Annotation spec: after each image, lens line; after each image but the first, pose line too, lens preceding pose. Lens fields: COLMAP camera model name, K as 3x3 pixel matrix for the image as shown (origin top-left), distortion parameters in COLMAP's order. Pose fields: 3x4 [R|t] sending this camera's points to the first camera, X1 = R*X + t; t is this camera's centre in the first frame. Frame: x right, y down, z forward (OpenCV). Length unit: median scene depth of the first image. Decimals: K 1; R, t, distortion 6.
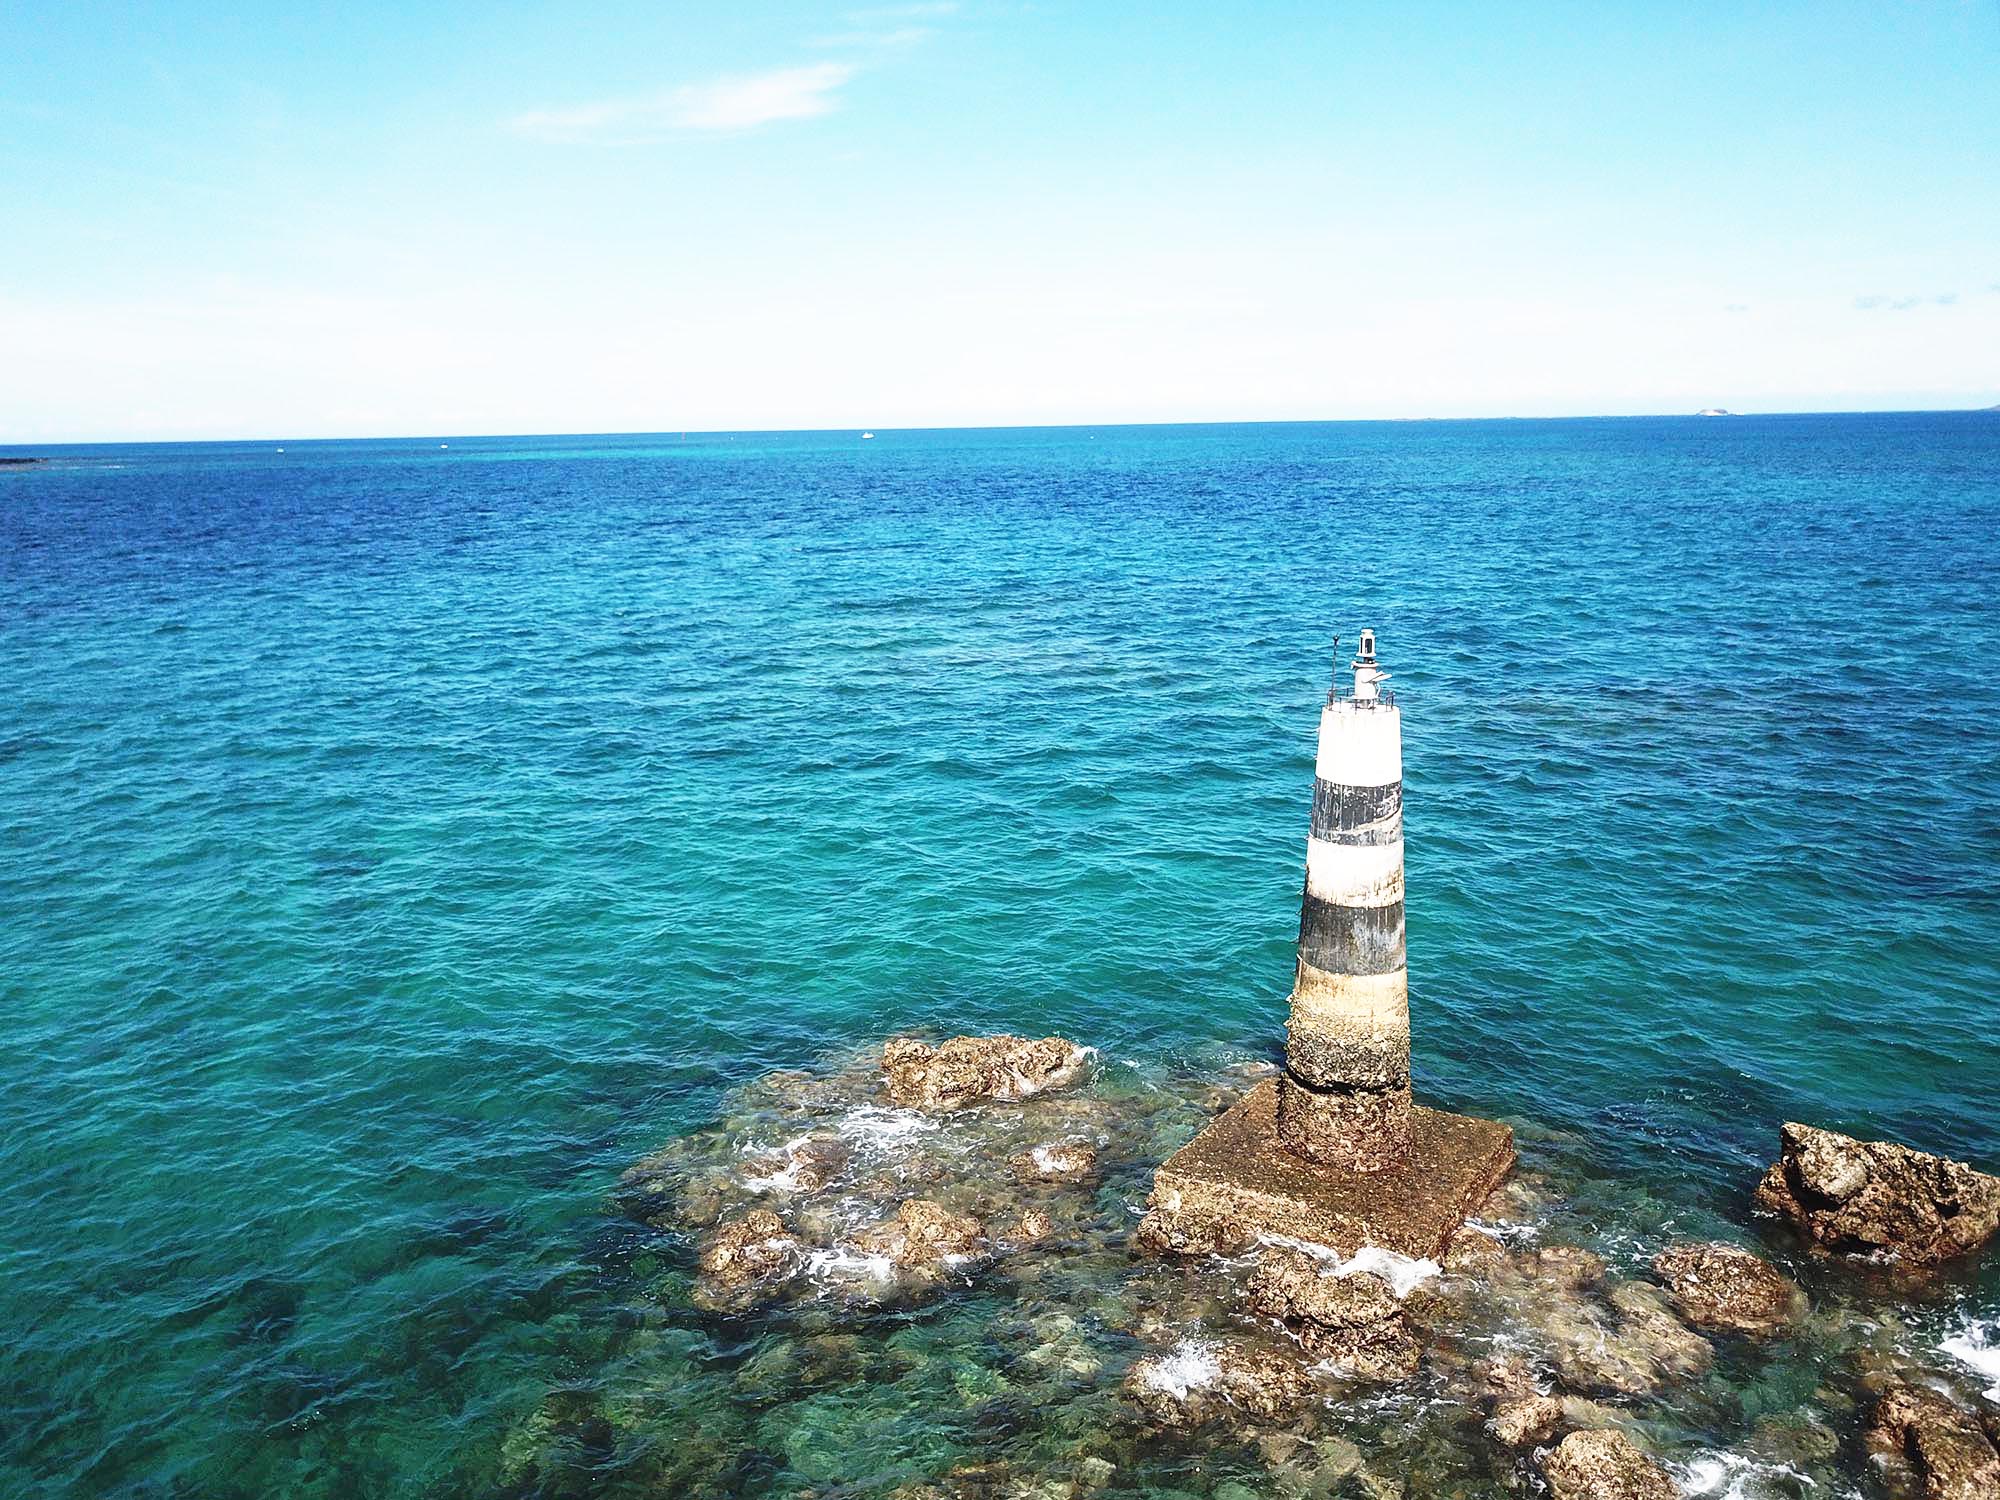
lens RADIAL K [[1483.7, 0, 992.5], [0, 1483.7, 737.5], [0, 0, 1]] dist [-0.007025, -0.008681]
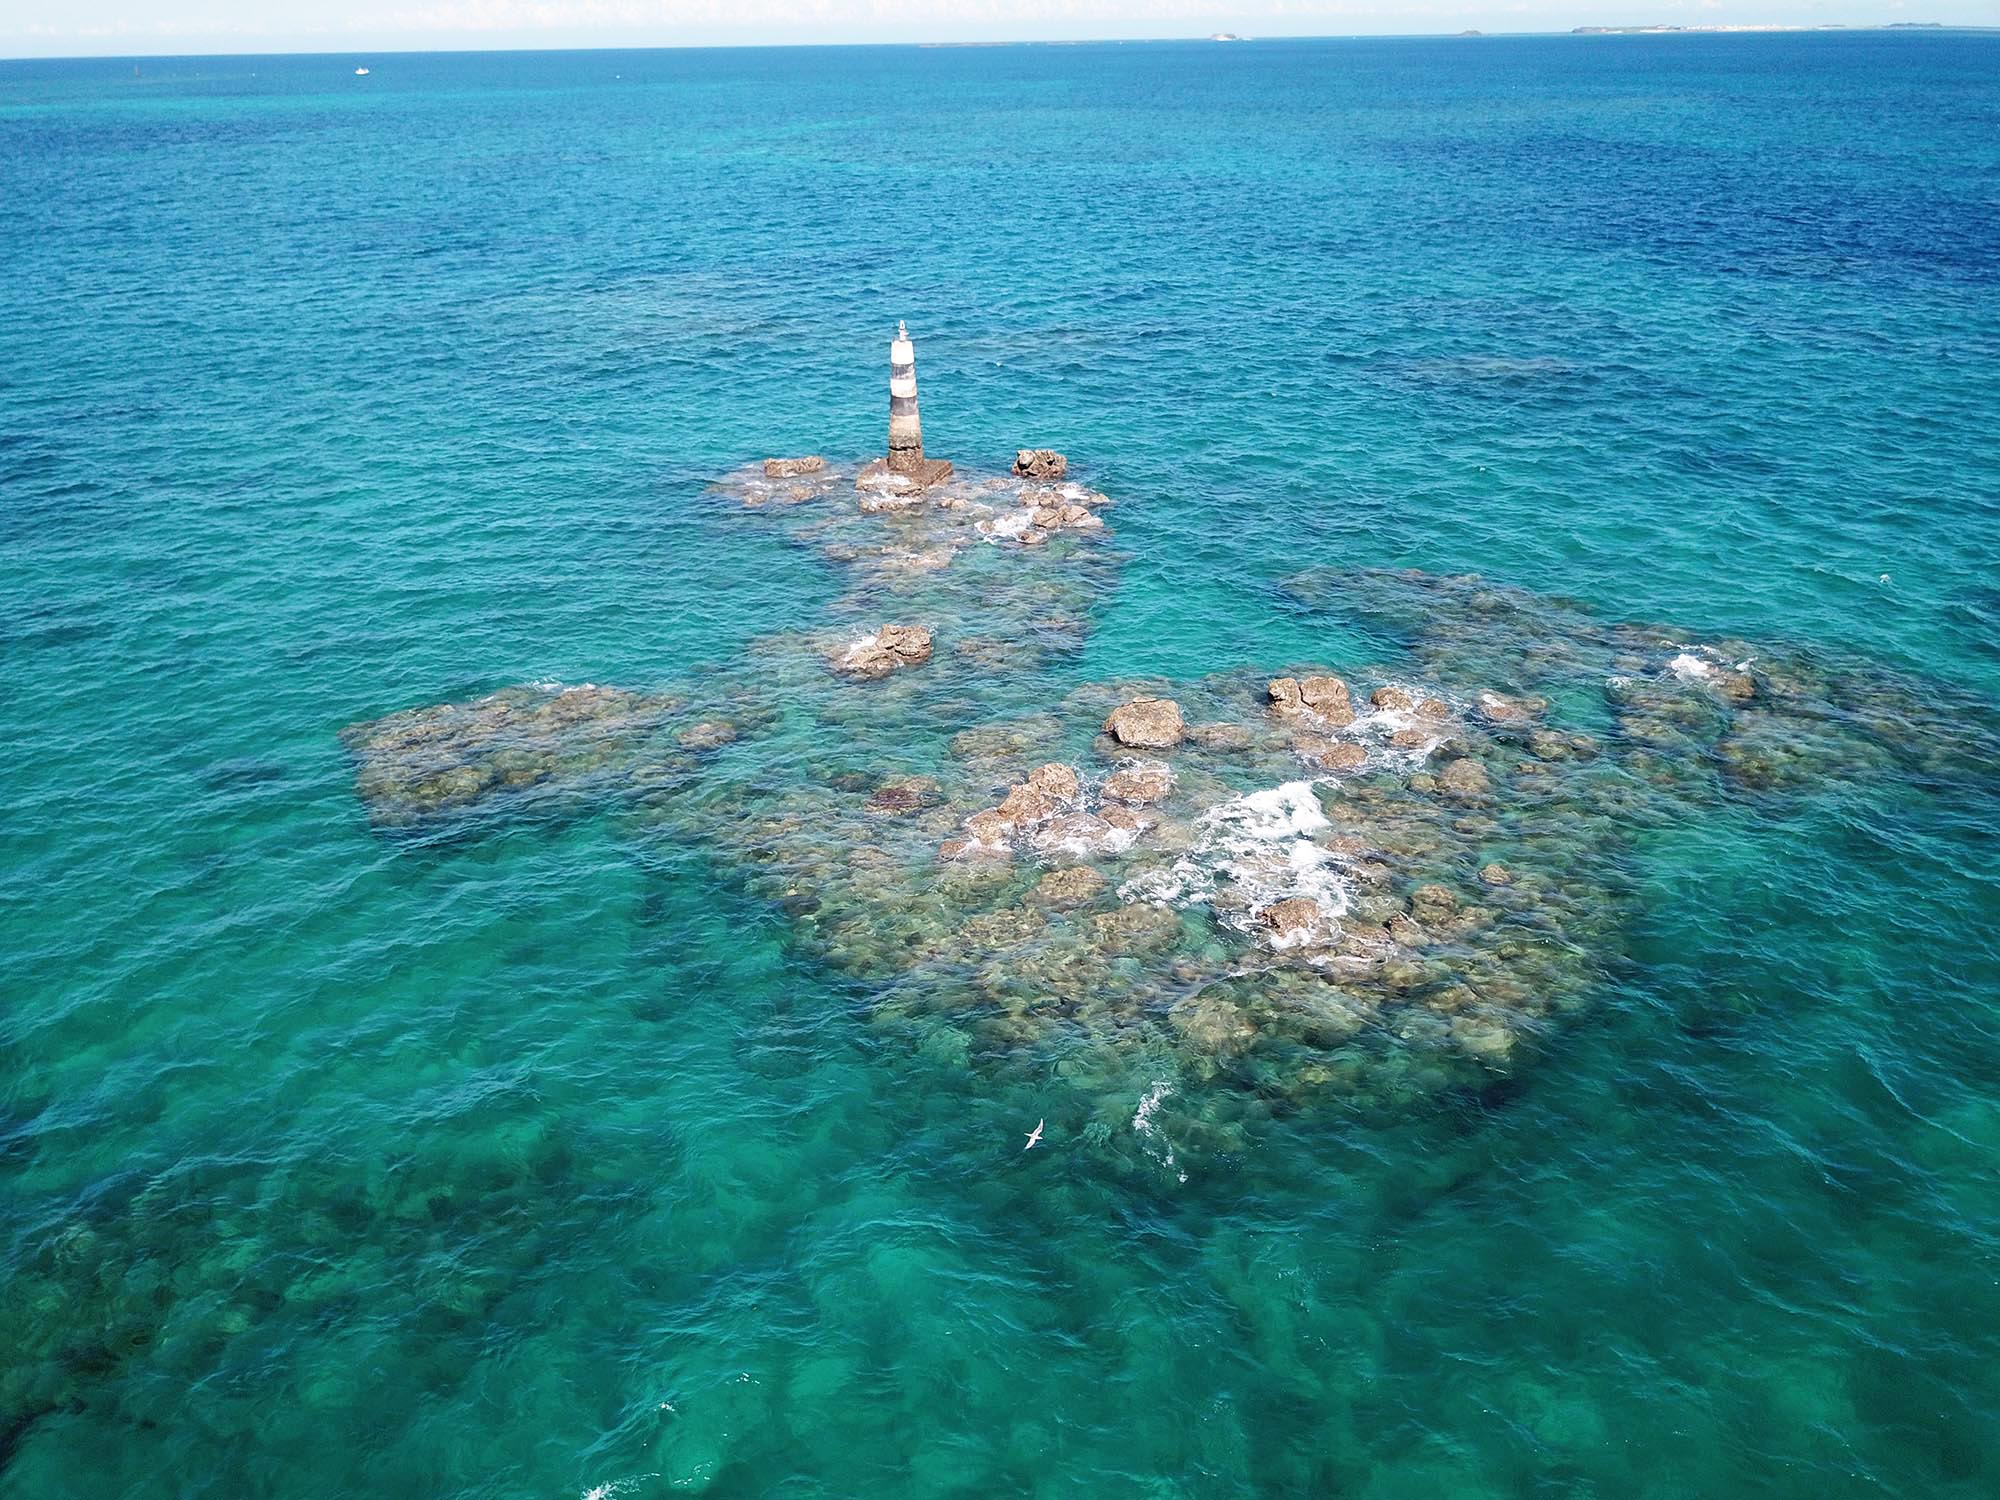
lens RADIAL K [[1483.7, 0, 1002.2], [0, 1483.7, 746.1], [0, 0, 1]] dist [-0.007025, -0.008681]
pose [[0.951144, -0.117110, 0.285676, -0.693167], [0.046164, 0.968813, 0.243455, 0.067381], [-0.305277, -0.218373, 0.926887, -2.740040]]
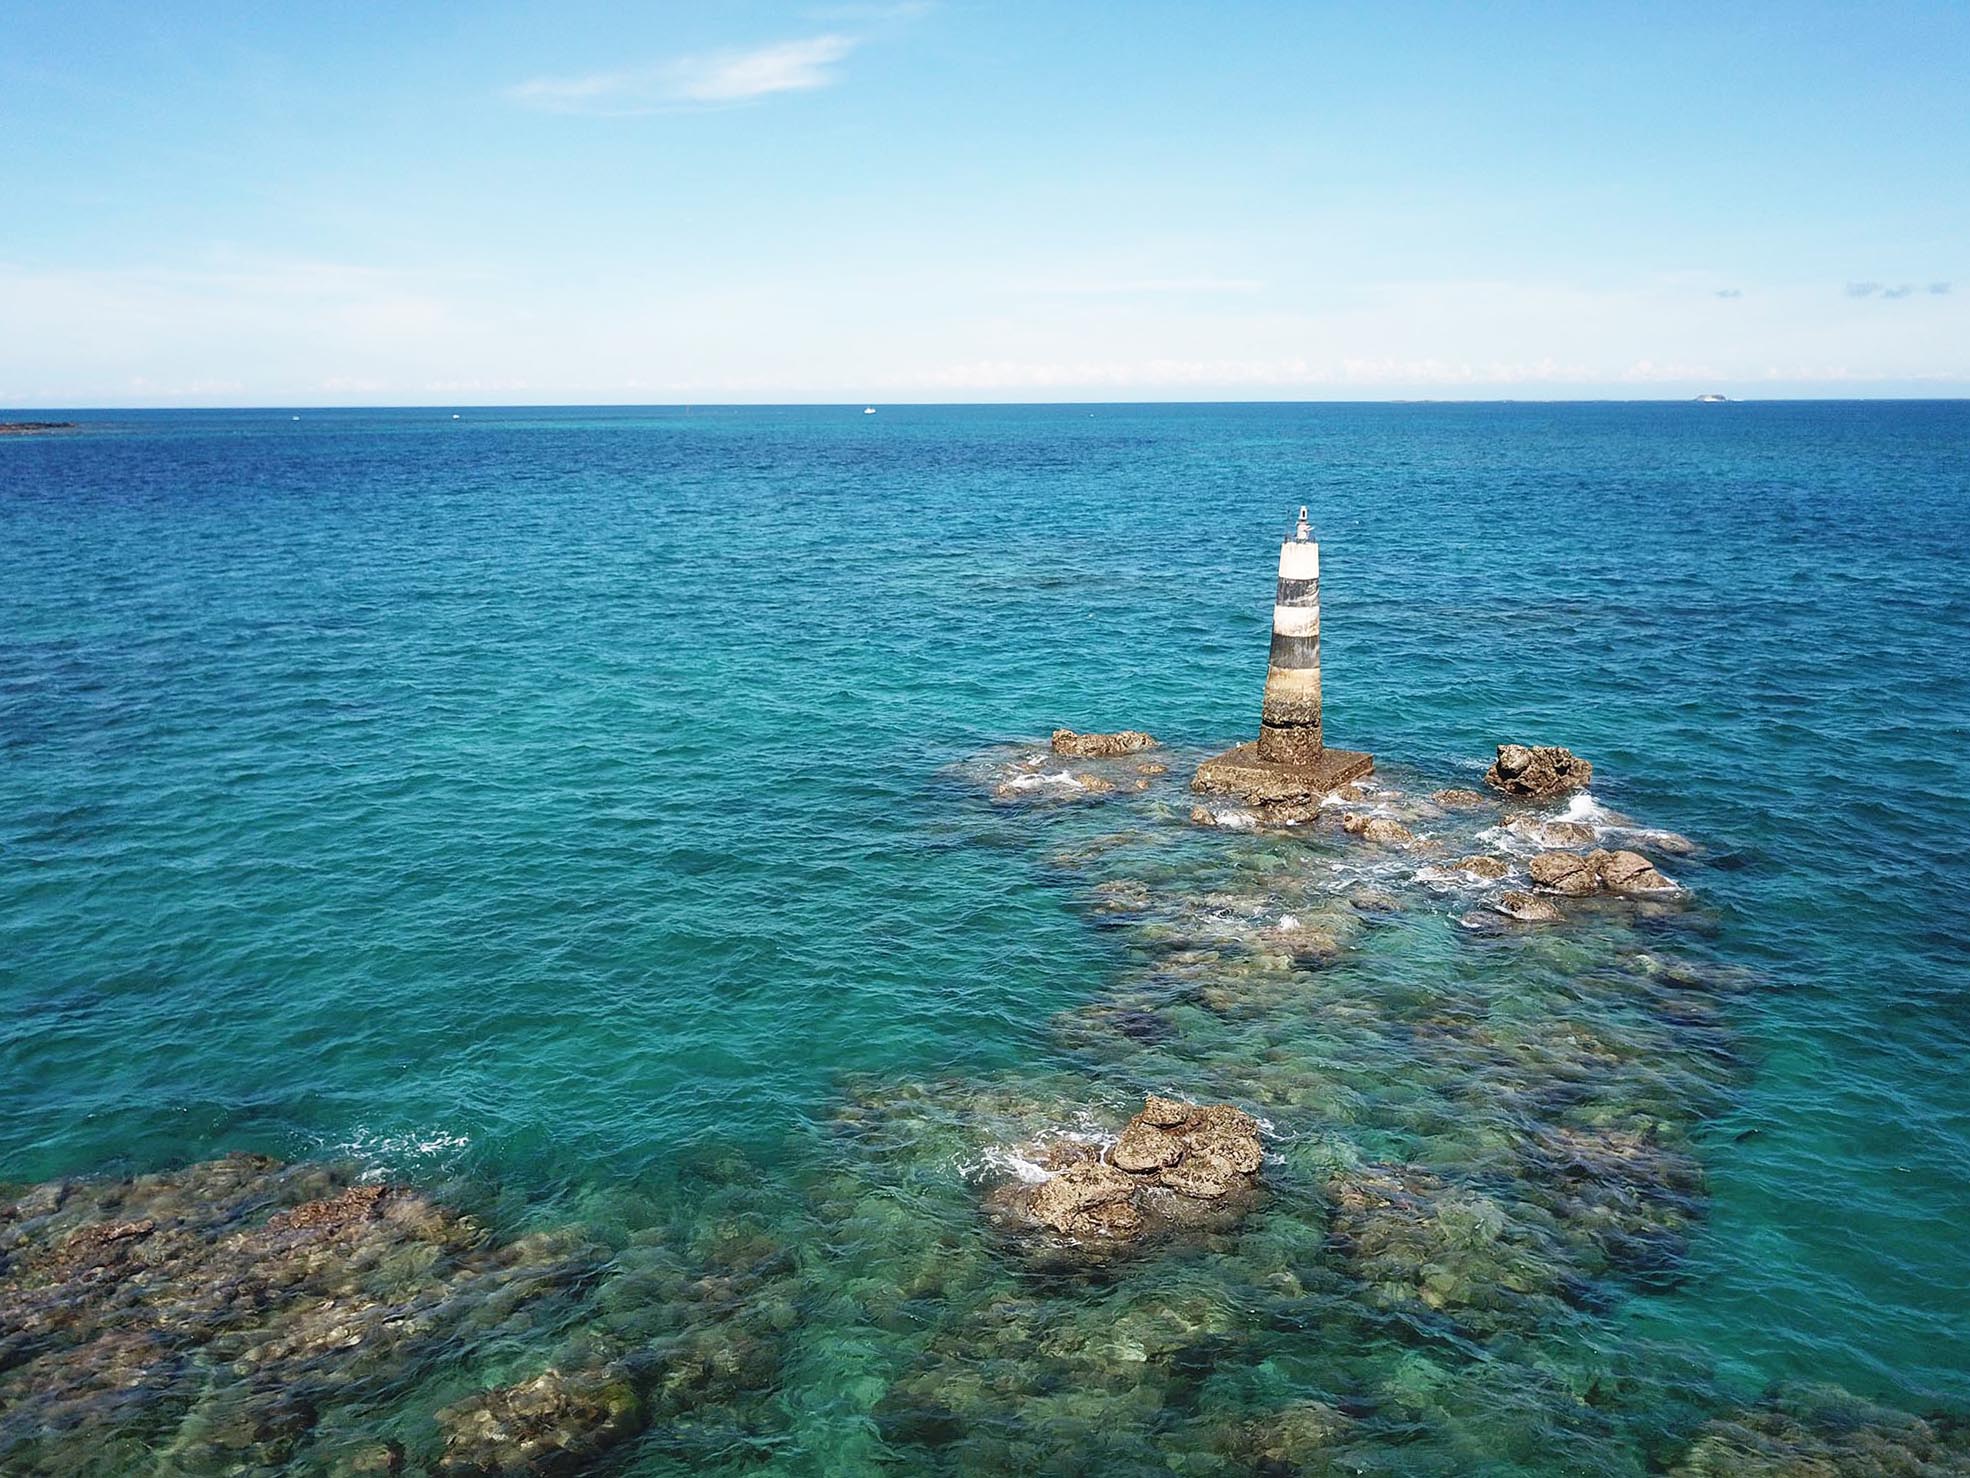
lens RADIAL K [[1461.5, 0, 982.3], [0, 1461.5, 759.3], [0, 0, 1]] dist [-0.007025, -0.008681]
pose [[0.999916, 0.012983, -0.000305, -0.202952], [-0.012966, 0.999384, 0.032613, 0.227120], [0.000728, -0.032606, 0.999468, -1.104963]]
